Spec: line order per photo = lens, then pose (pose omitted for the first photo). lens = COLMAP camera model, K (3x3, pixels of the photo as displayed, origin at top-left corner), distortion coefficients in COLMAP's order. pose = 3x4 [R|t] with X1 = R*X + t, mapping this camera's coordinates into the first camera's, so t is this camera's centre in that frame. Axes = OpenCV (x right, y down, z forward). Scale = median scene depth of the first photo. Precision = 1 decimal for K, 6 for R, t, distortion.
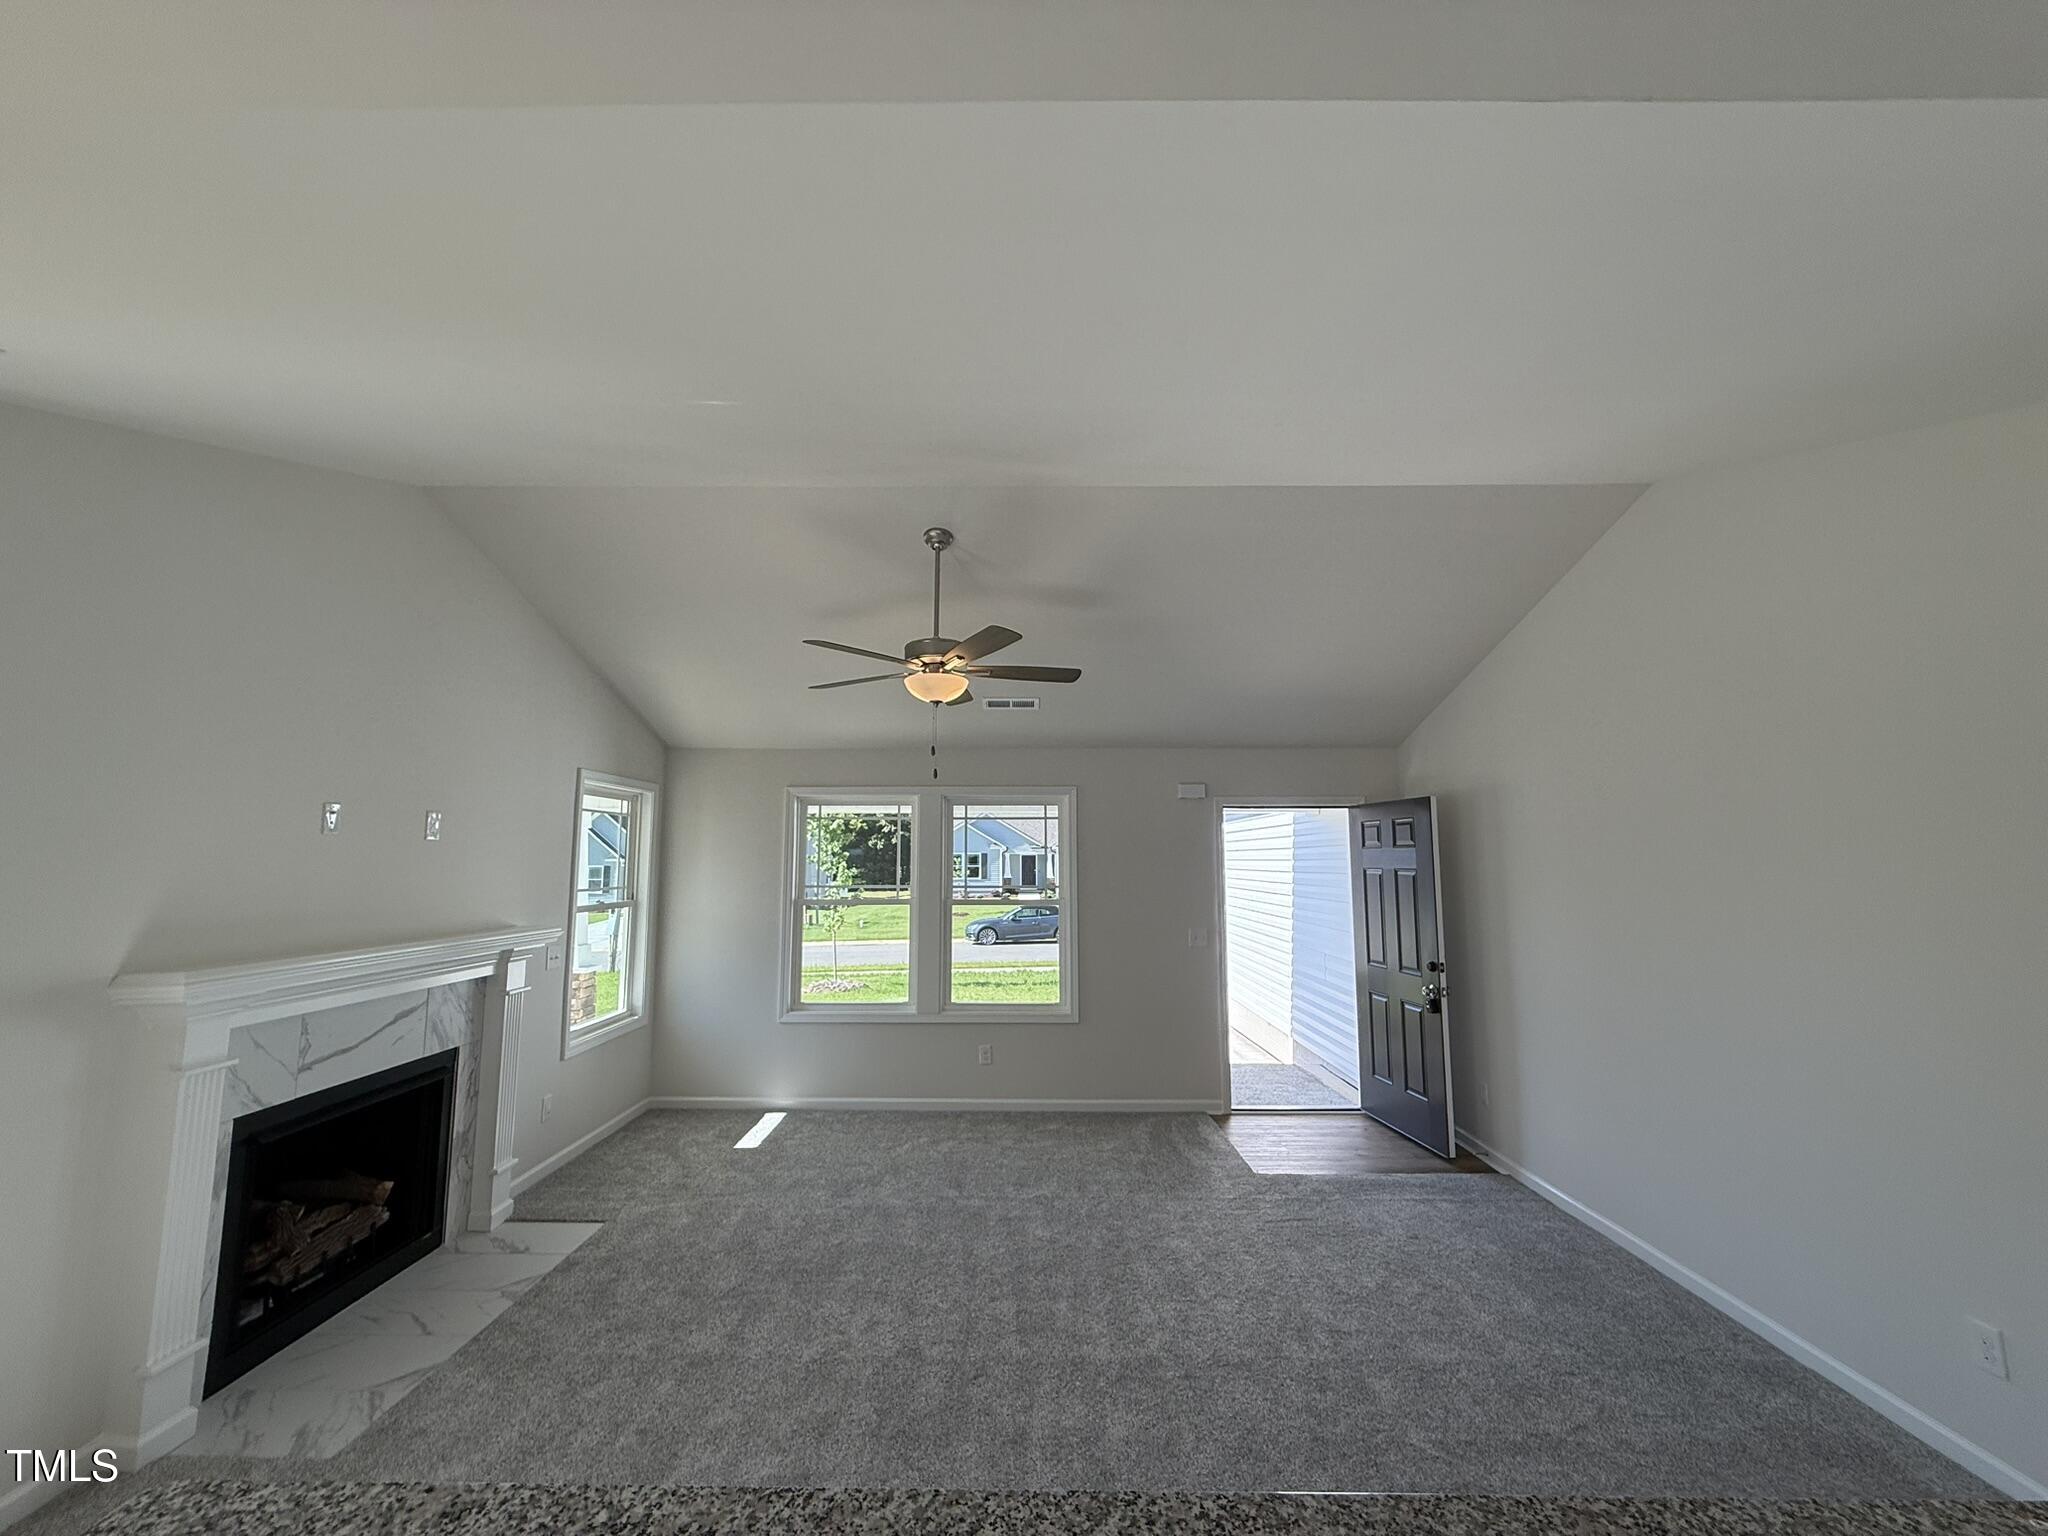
lens RADIAL K [[814.8, 0, 1017.9], [0, 814.8, 764.6], [0, 0, 1]] dist [0.000492, -0.000220]
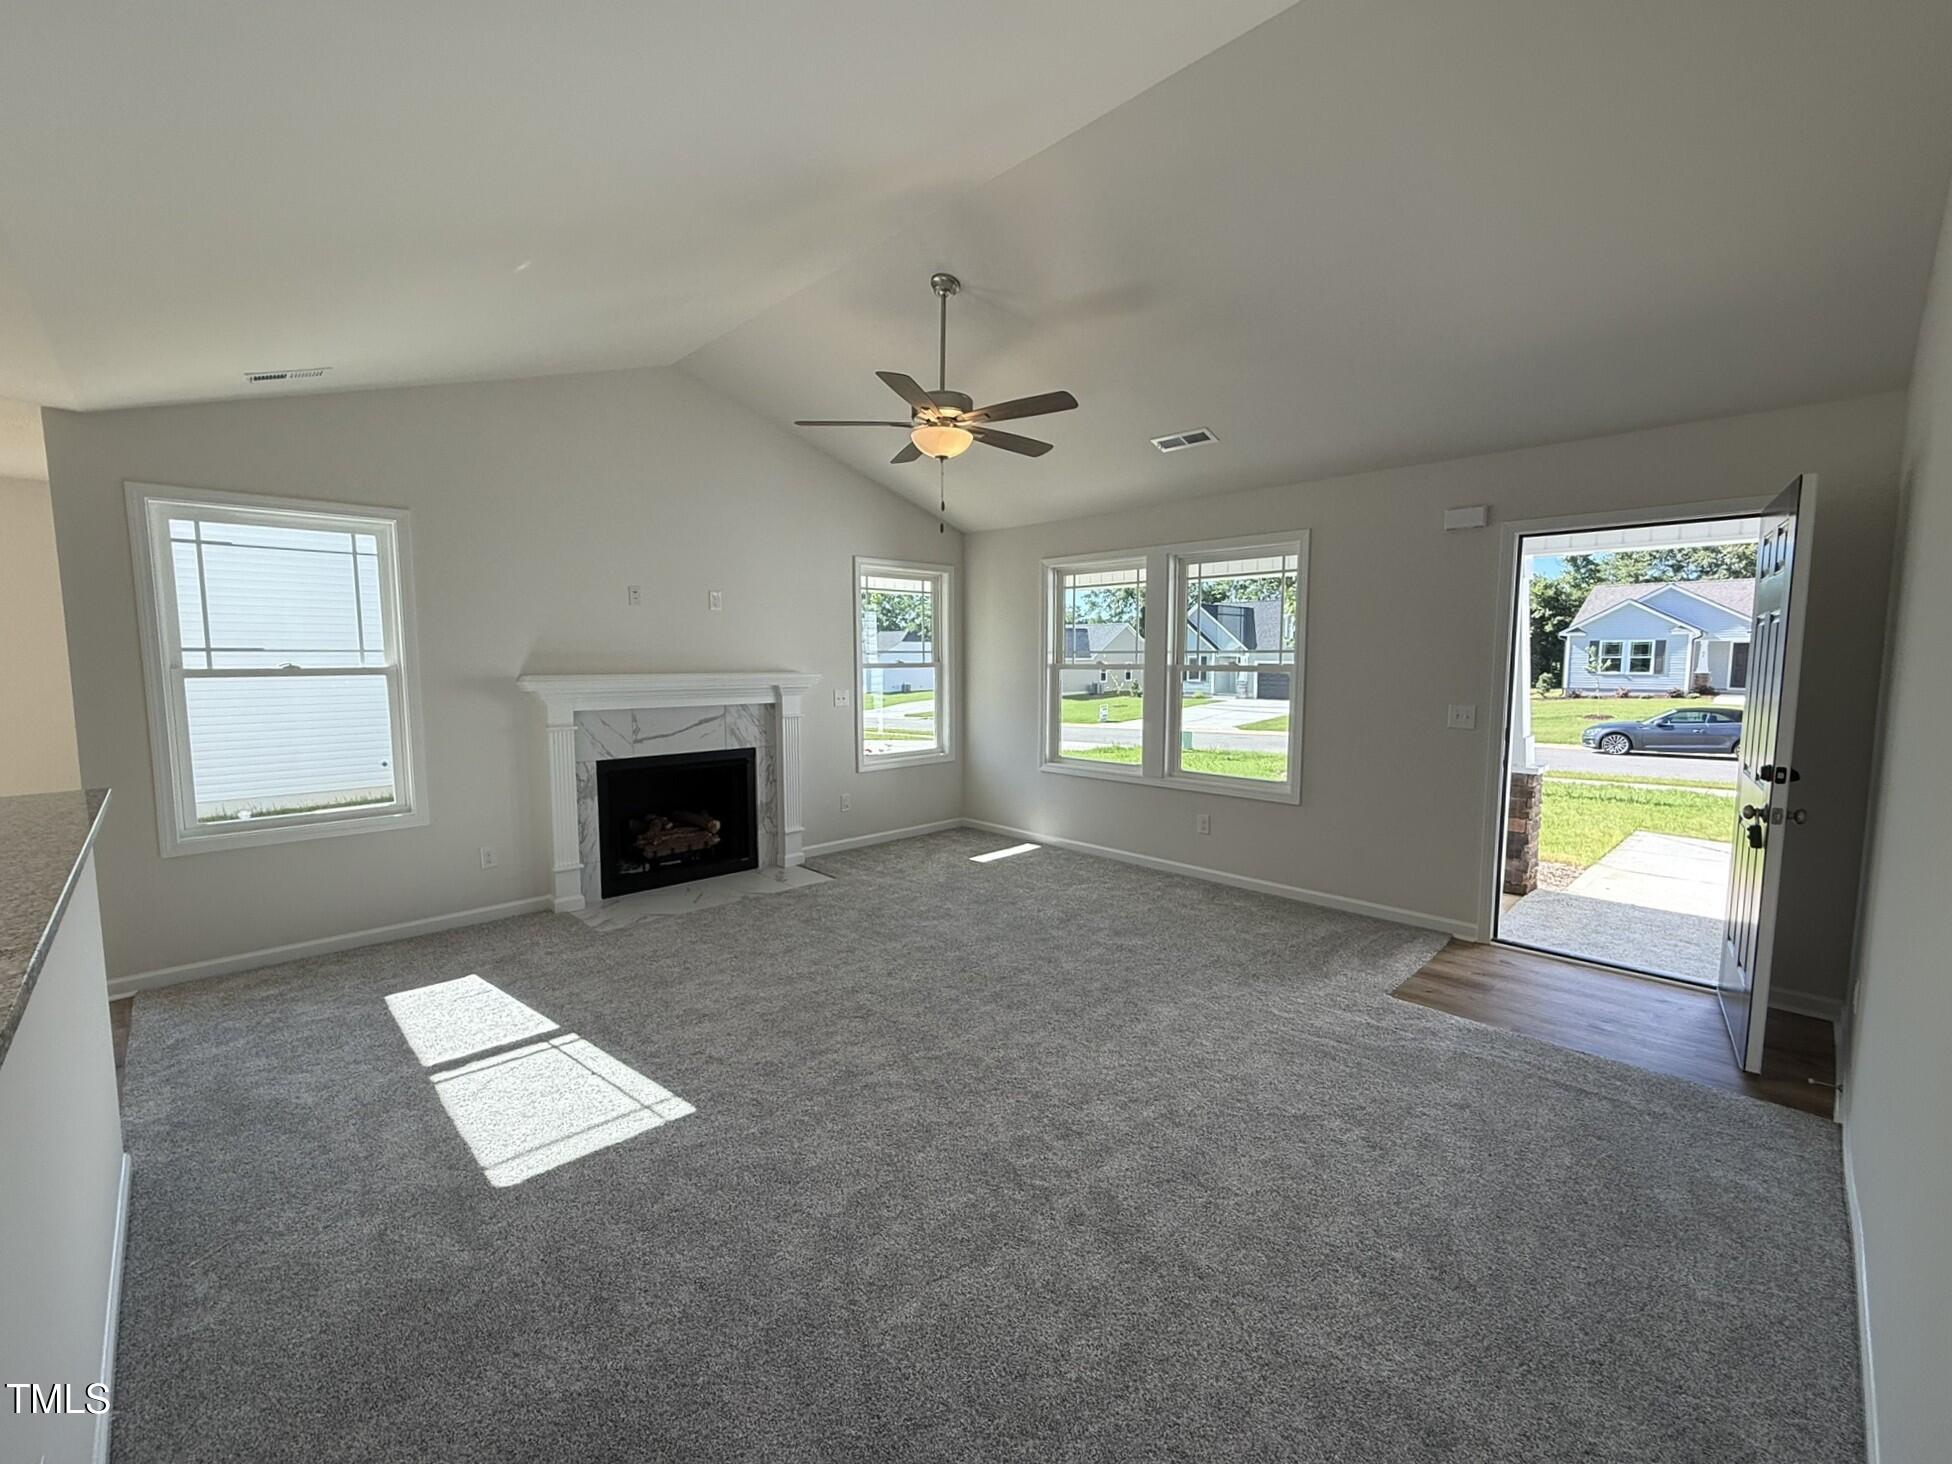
lens RADIAL K [[815.2, 0, 971.4], [0, 815.2, 730.6], [0, 0, 1]] dist [0.003729, 0.000080]
pose [[0.704614, 0.065217, -0.706588, 0.567895], [0.083635, 0.981194, 0.173964, 0.072679], [0.704645, -0.181673, 0.685909, 0.212002]]
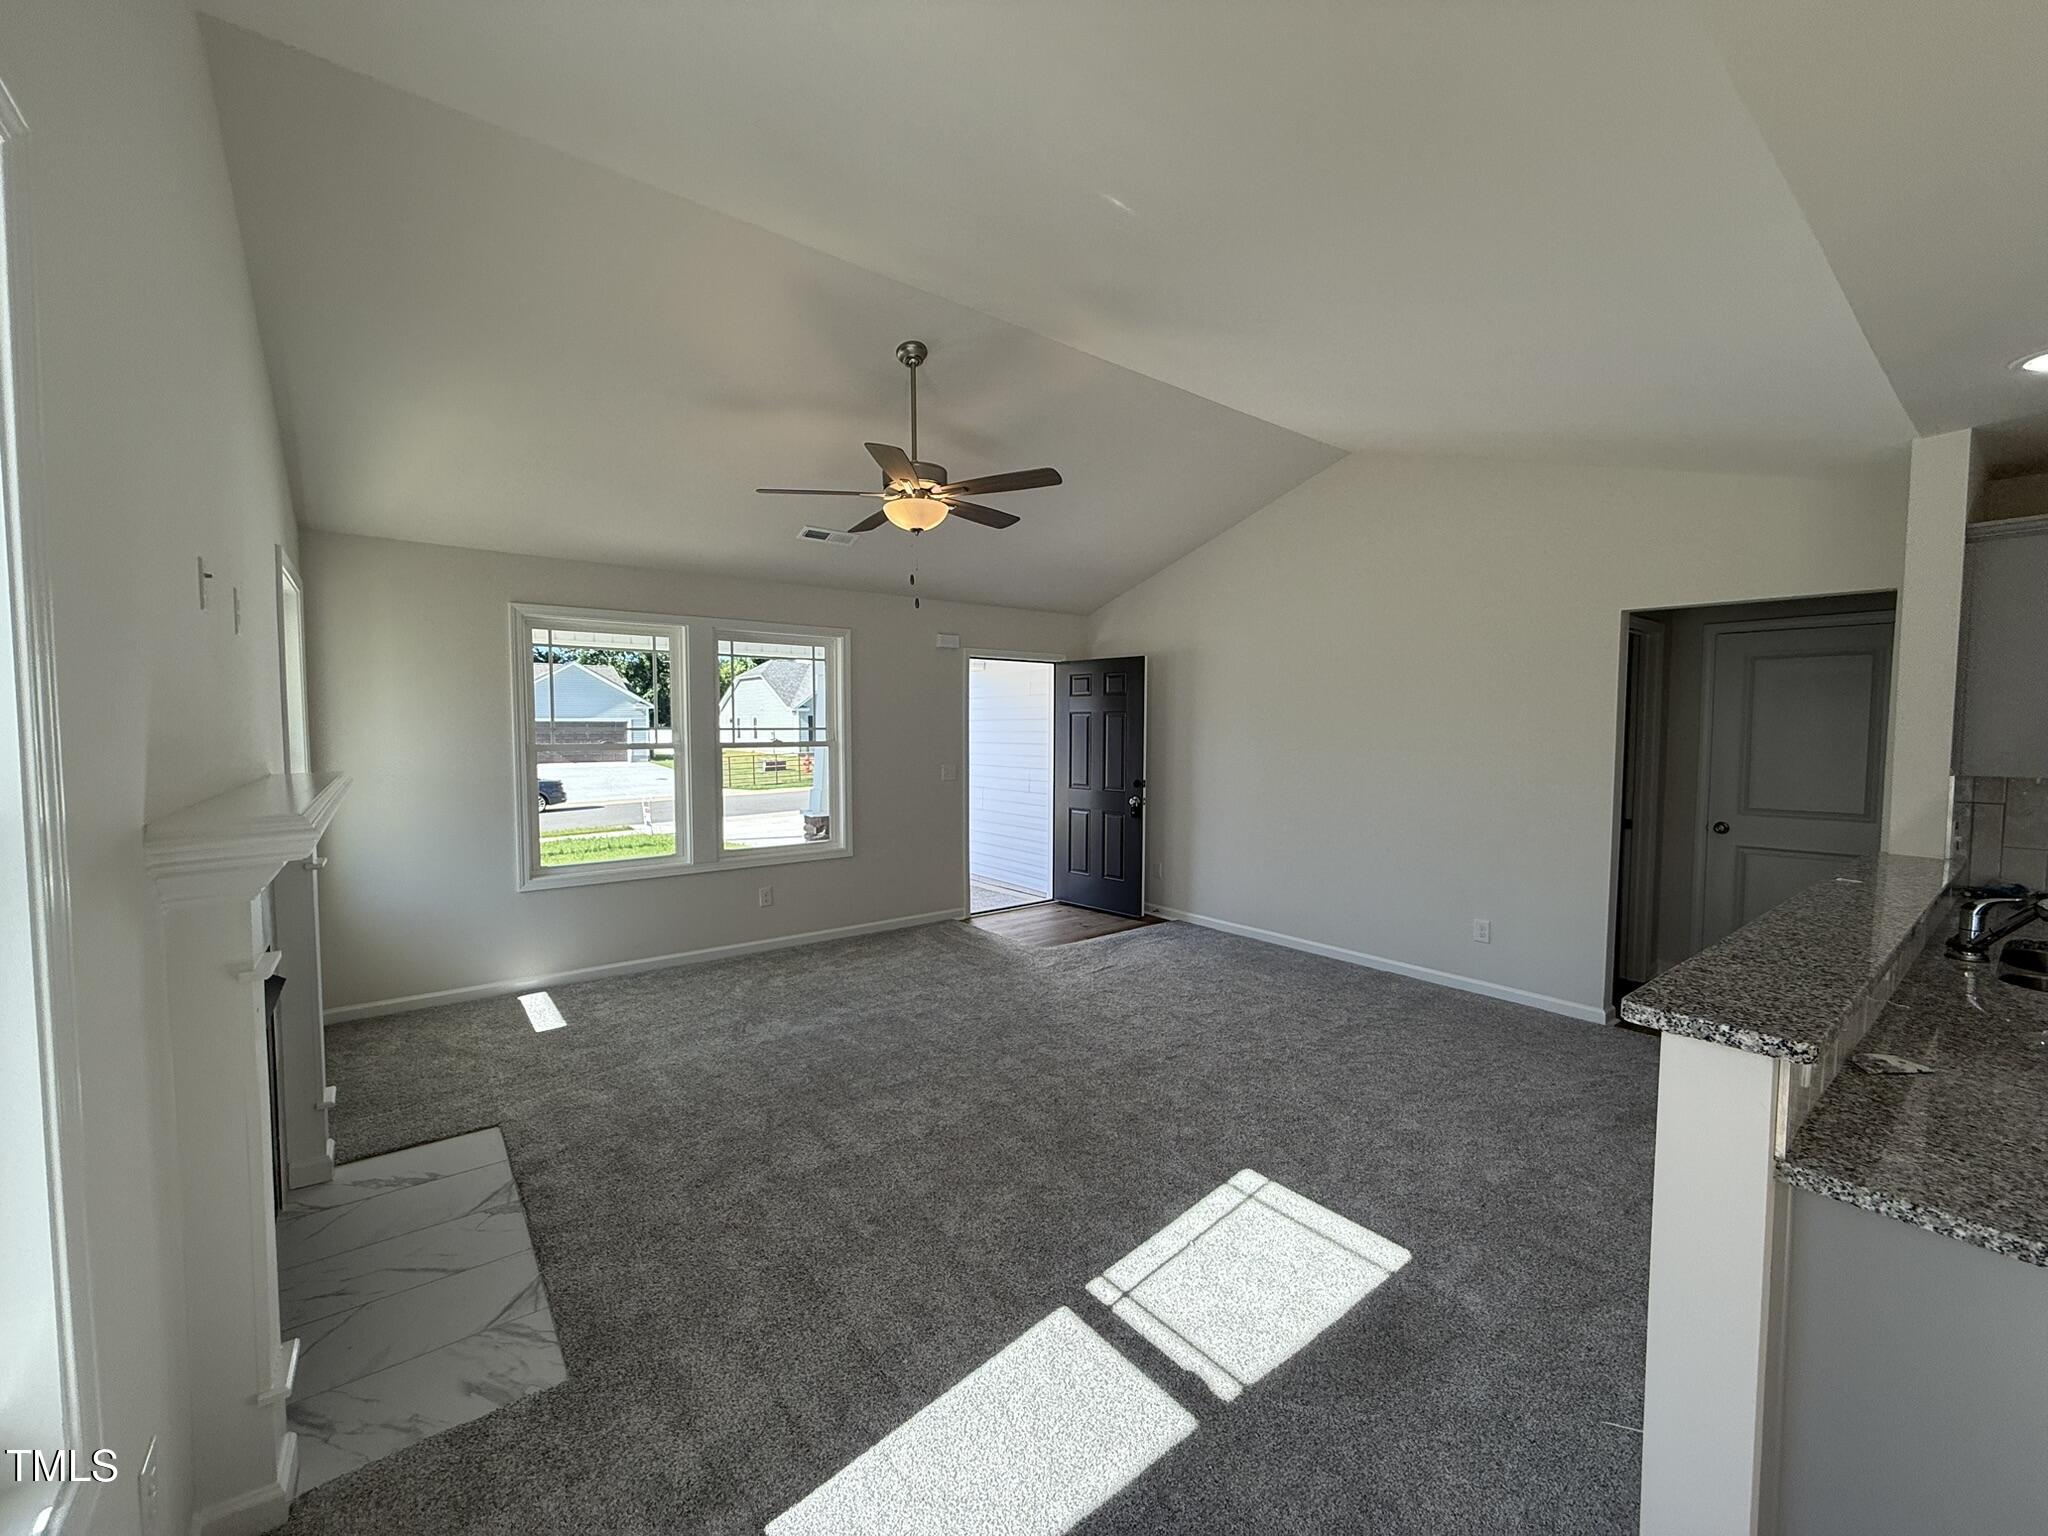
lens RADIAL K [[814.8, 0, 1017.9], [0, 814.8, 764.6], [0, 0, 1]] dist [0.000492, -0.000220]
pose [[0.785621, -0.028944, 0.618031, -0.521114], [-0.074095, 0.987315, 0.140426, 0.047615], [-0.614255, -0.156115, 0.773511, 0.097159]]
